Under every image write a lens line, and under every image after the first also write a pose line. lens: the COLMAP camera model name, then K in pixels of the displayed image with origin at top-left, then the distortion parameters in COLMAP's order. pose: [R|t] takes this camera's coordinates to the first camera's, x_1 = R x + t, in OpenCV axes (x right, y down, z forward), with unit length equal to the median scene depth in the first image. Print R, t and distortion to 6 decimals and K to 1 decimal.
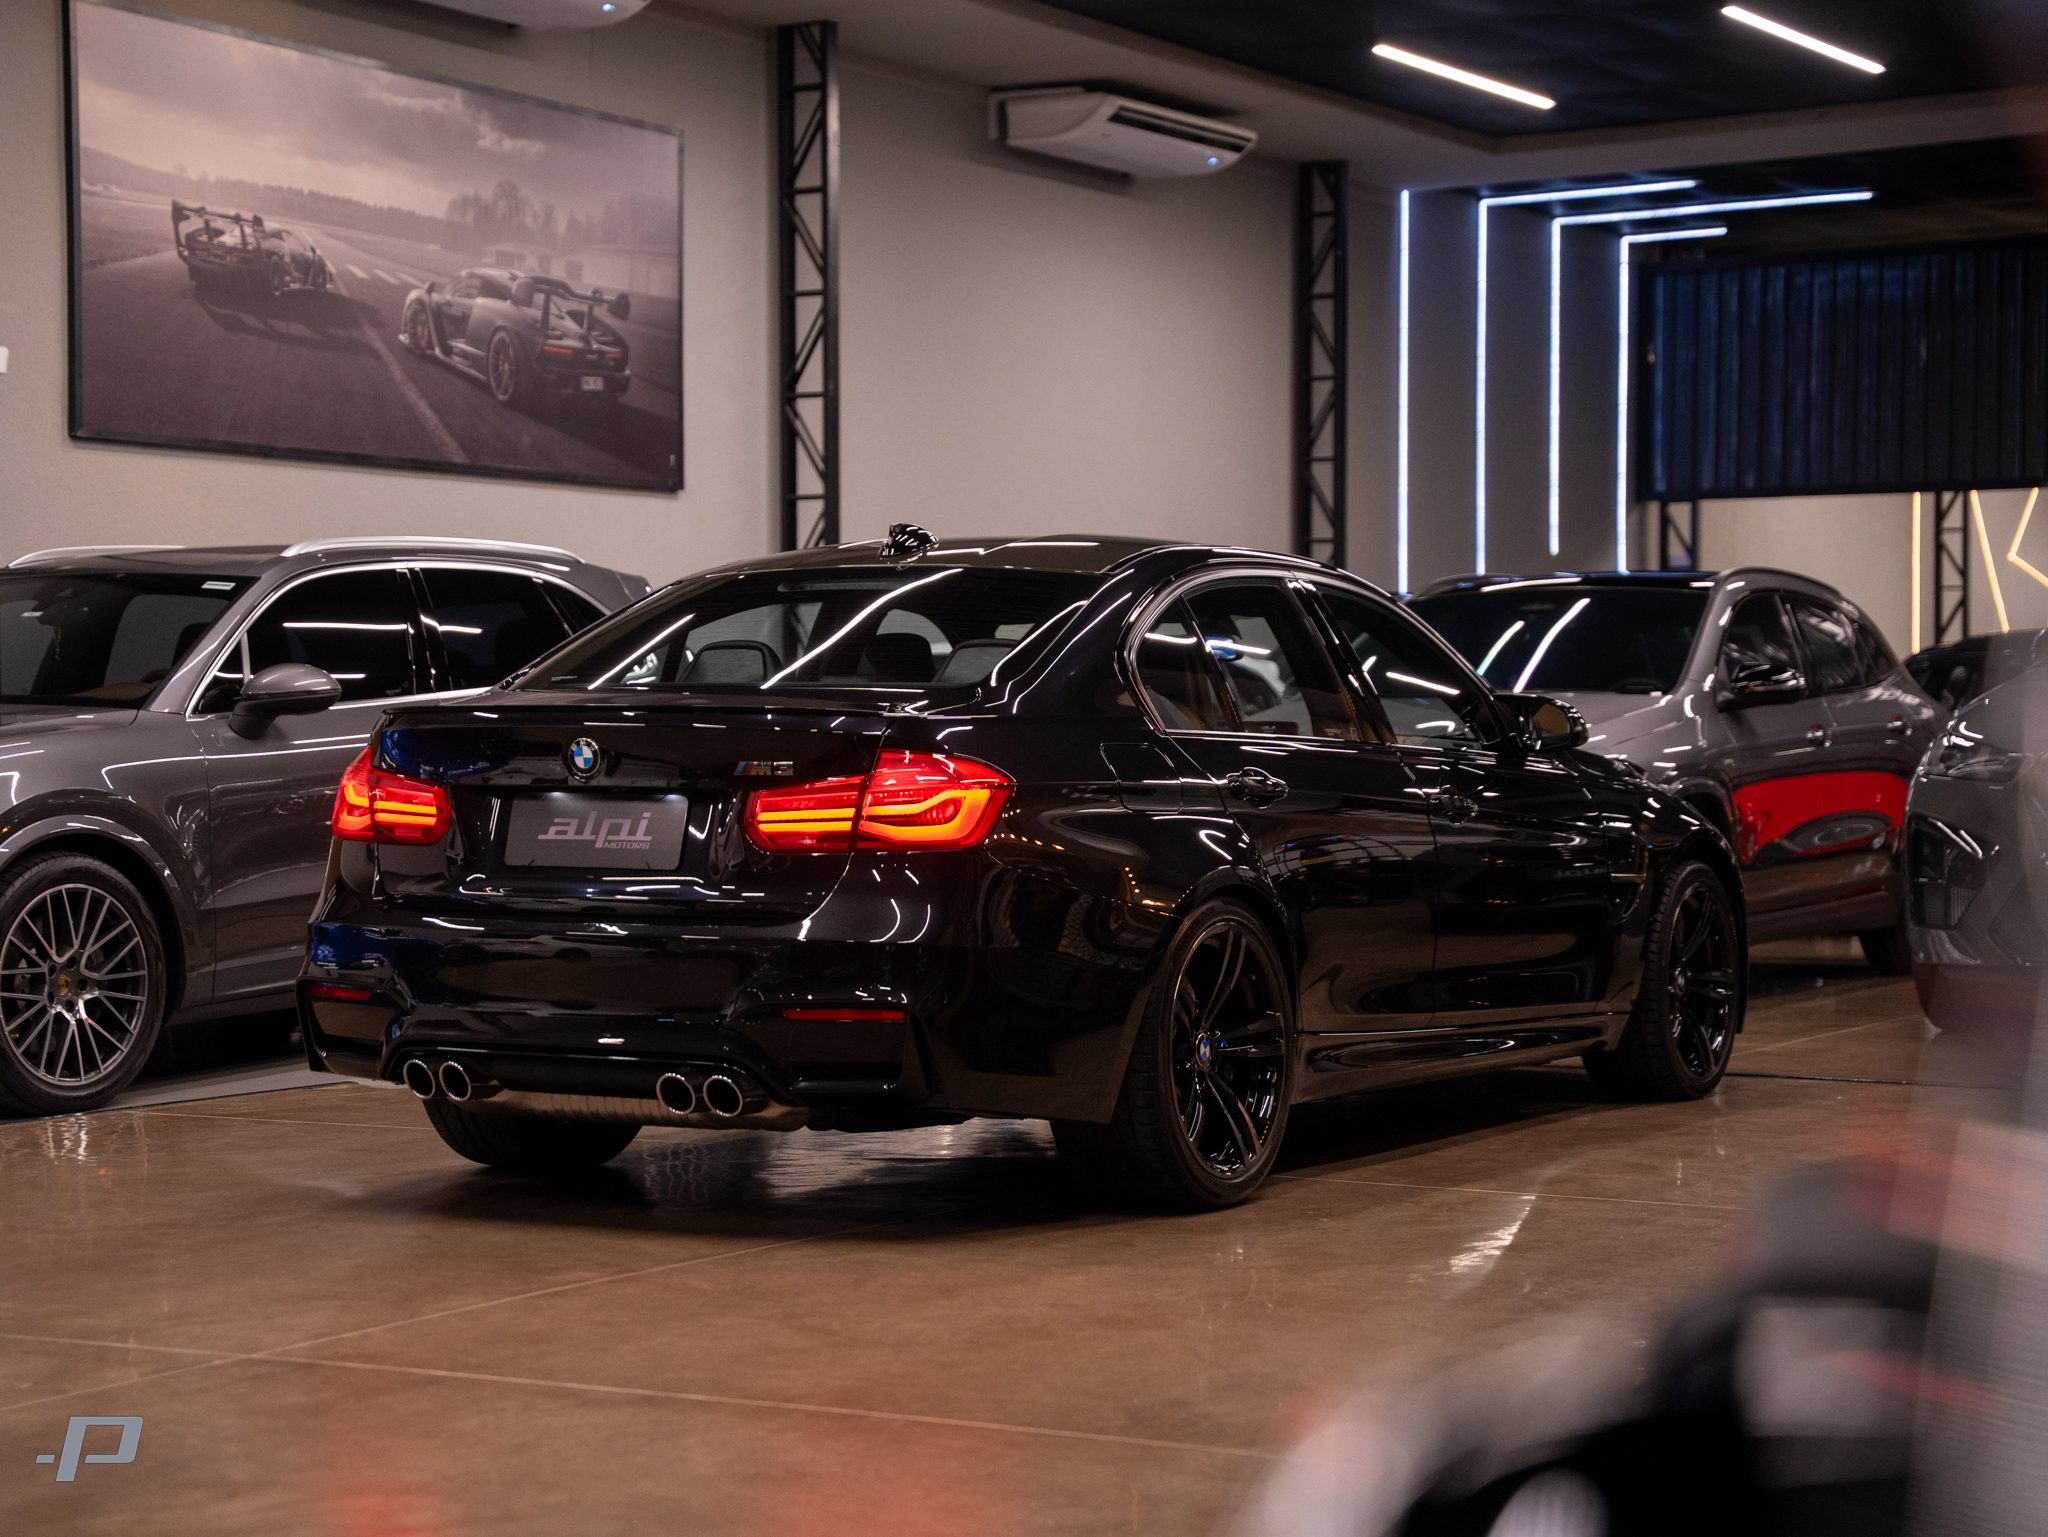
lens RADIAL K [[3537.7, 0, 1024.0], [0, 3537.7, 768.5], [0, 0, 1]] dist [0.258909, 0.009392]
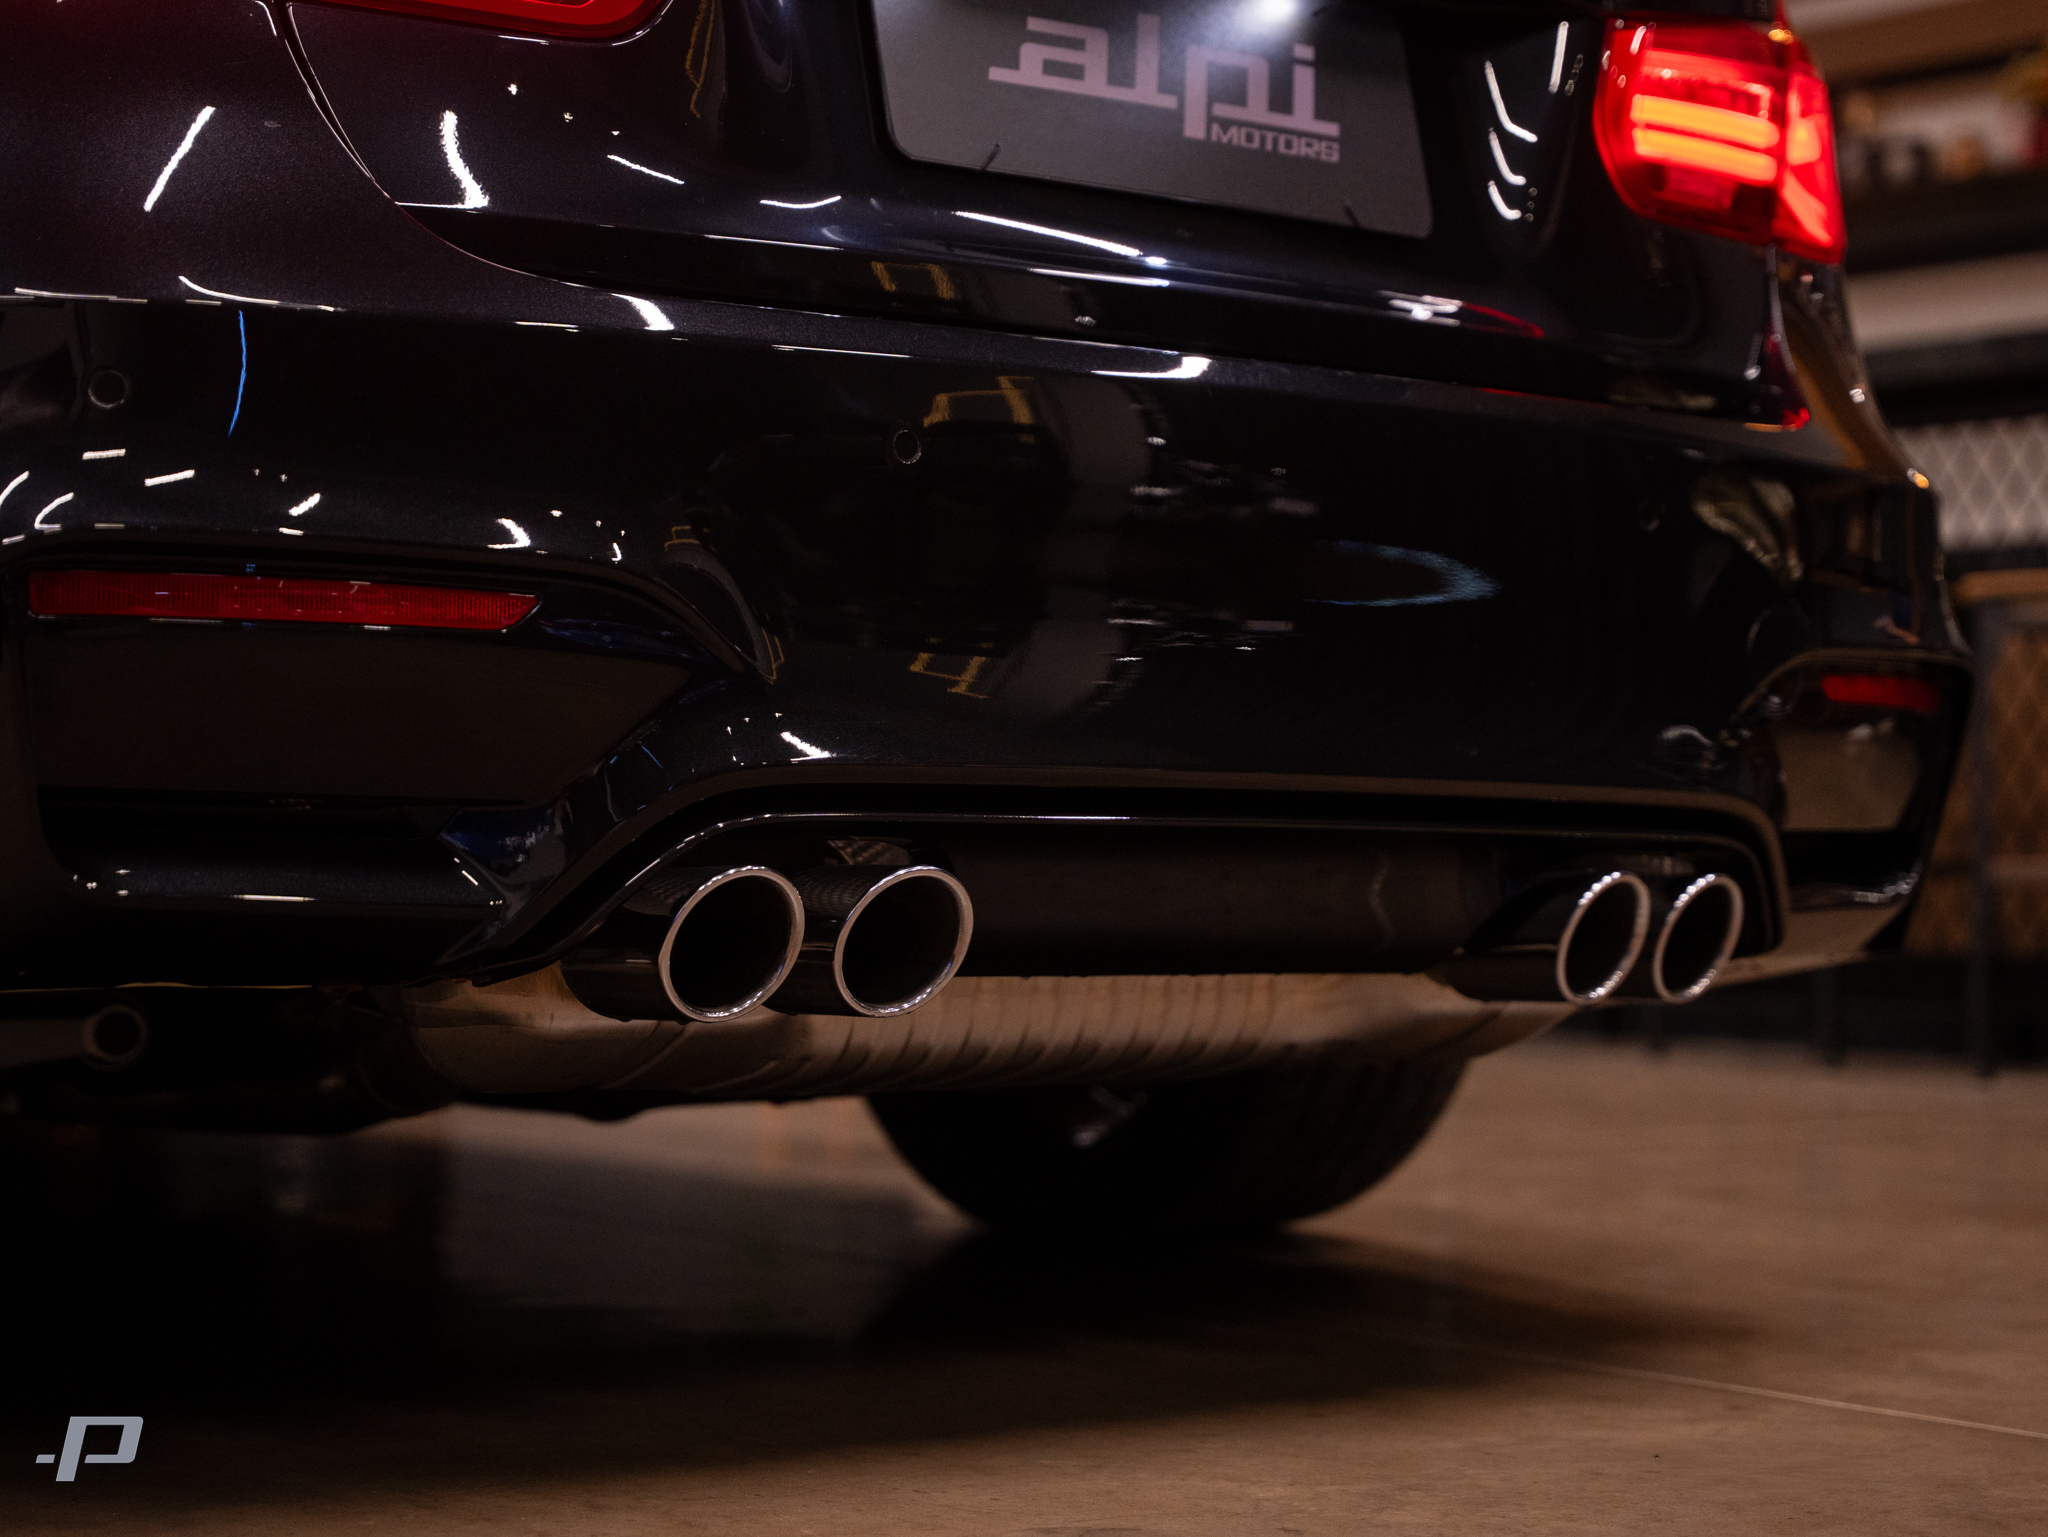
lens RADIAL K [[4154.7, 0, 1024.0], [0, 4154.7, 768.5], [0, 0, 1]] dist [0.085871, 0.086143]
pose [[0.333421, 0.038825, 0.941978, -0.452296], [0.011383, 0.998913, -0.045201, 0.090876], [-0.942709, 0.025794, 0.332617, 0.901551]]
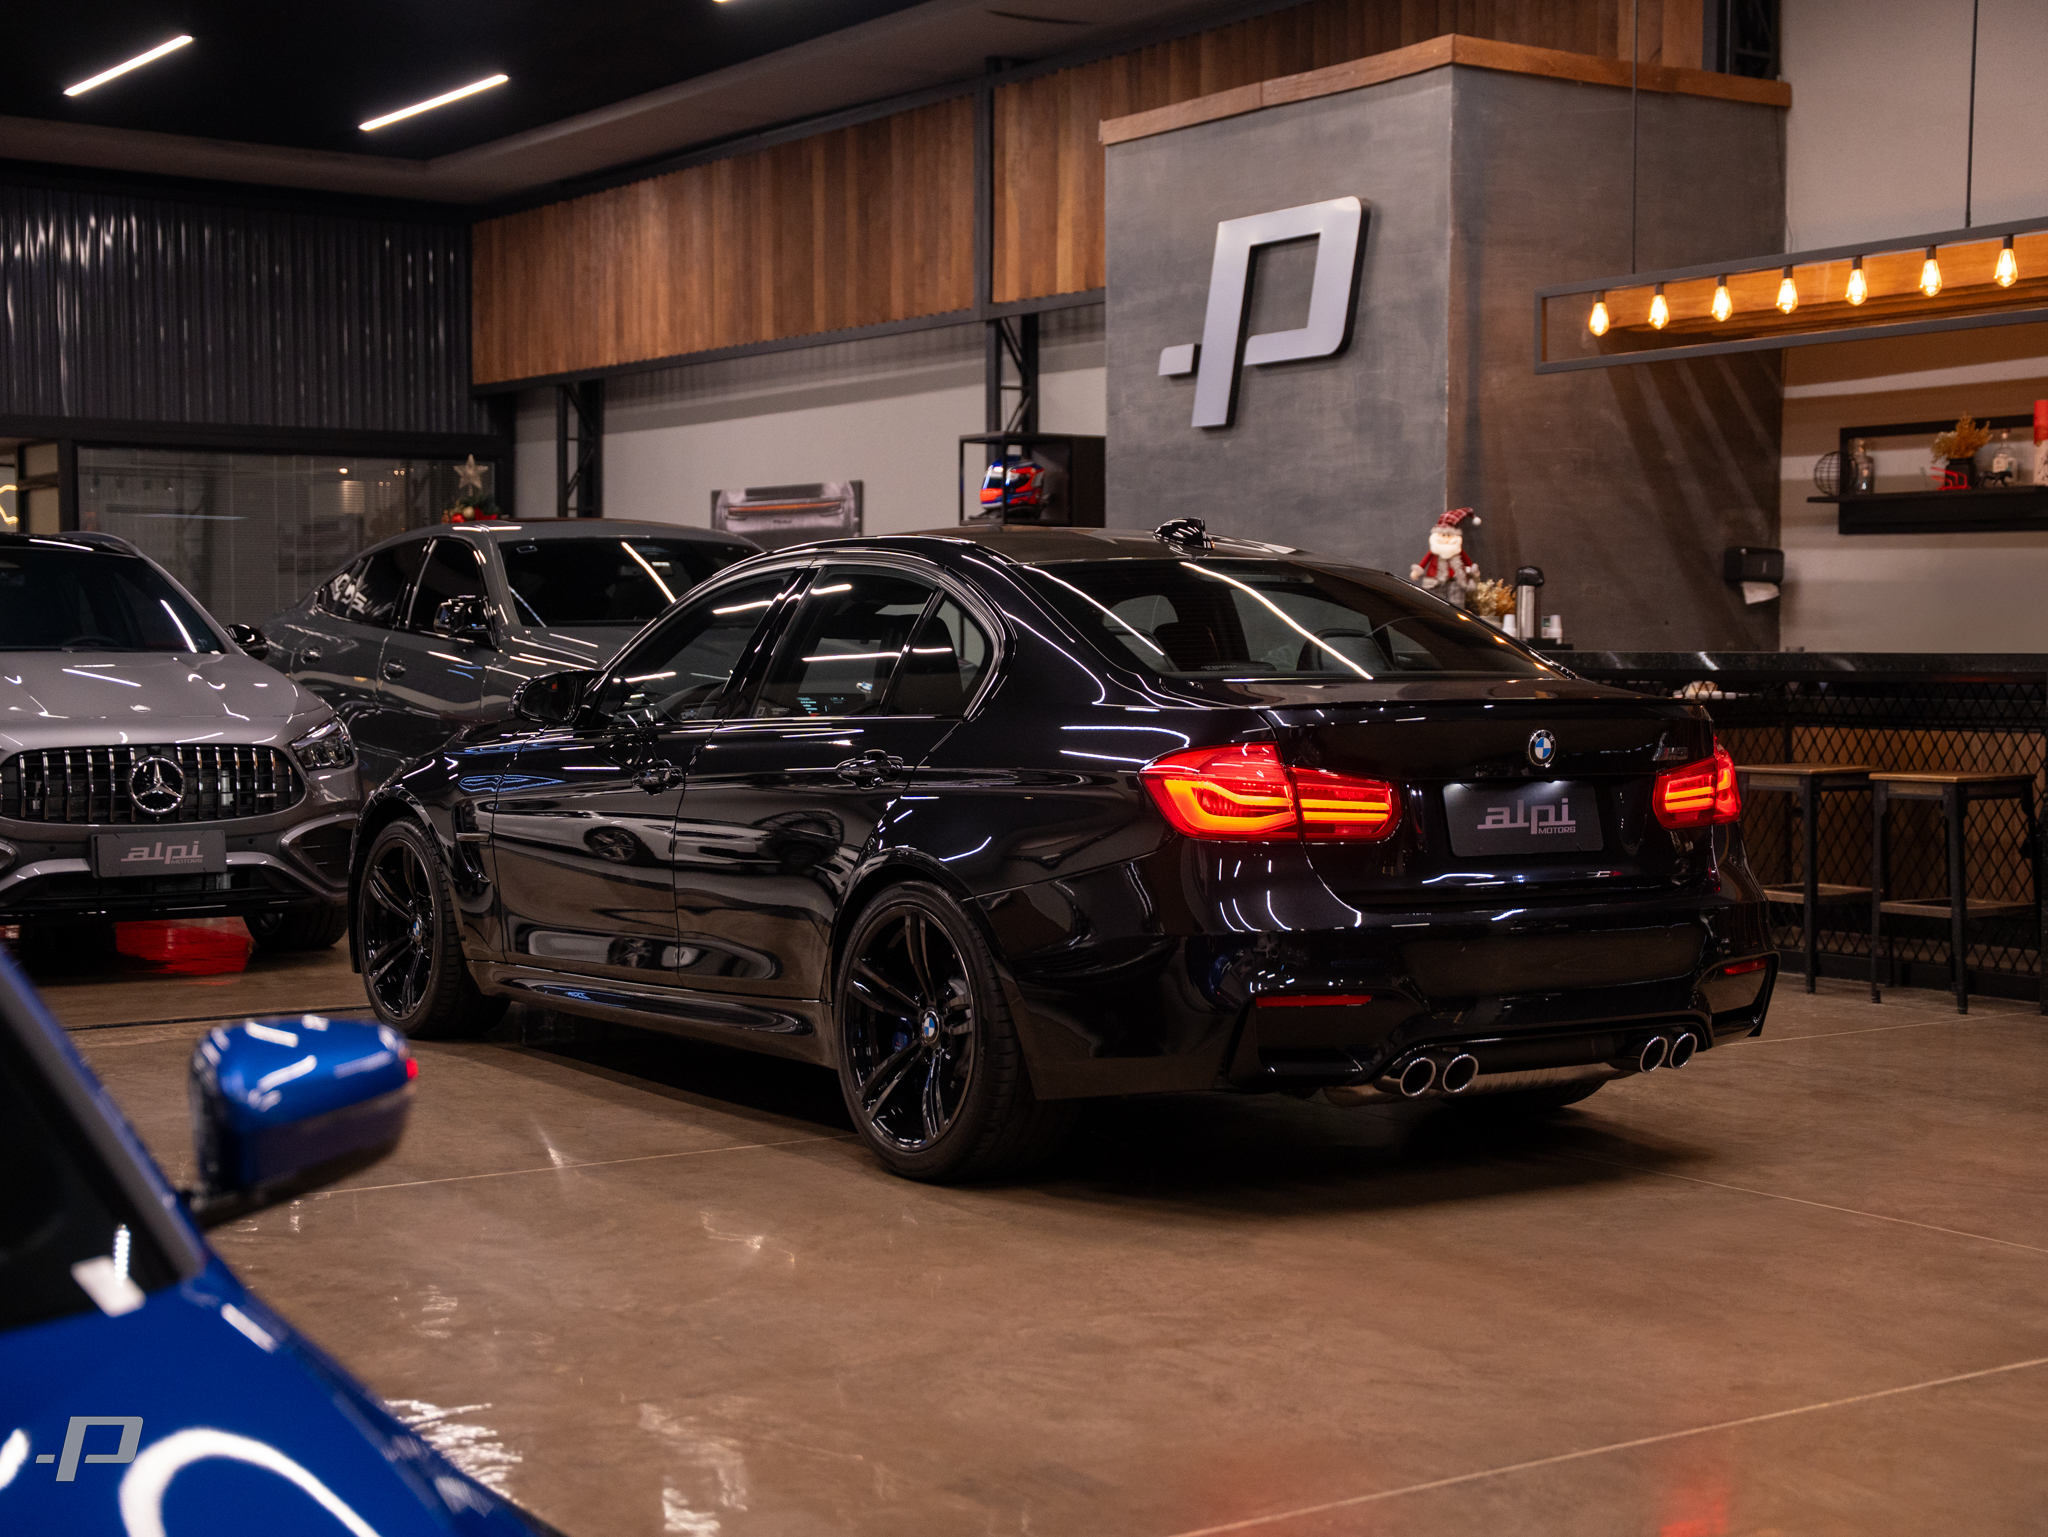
lens RADIAL K [[3368.5, 0, 1024.0], [0, 3368.5, 768.5], [0, 0, 1]] dist [0.046257, 0.011948]
pose [[0.416319, -0.025881, 0.908850, -1.093393], [0.020129, 0.999612, 0.019246, -0.019352], [-0.908996, 0.010282, 0.416679, 0.723044]]
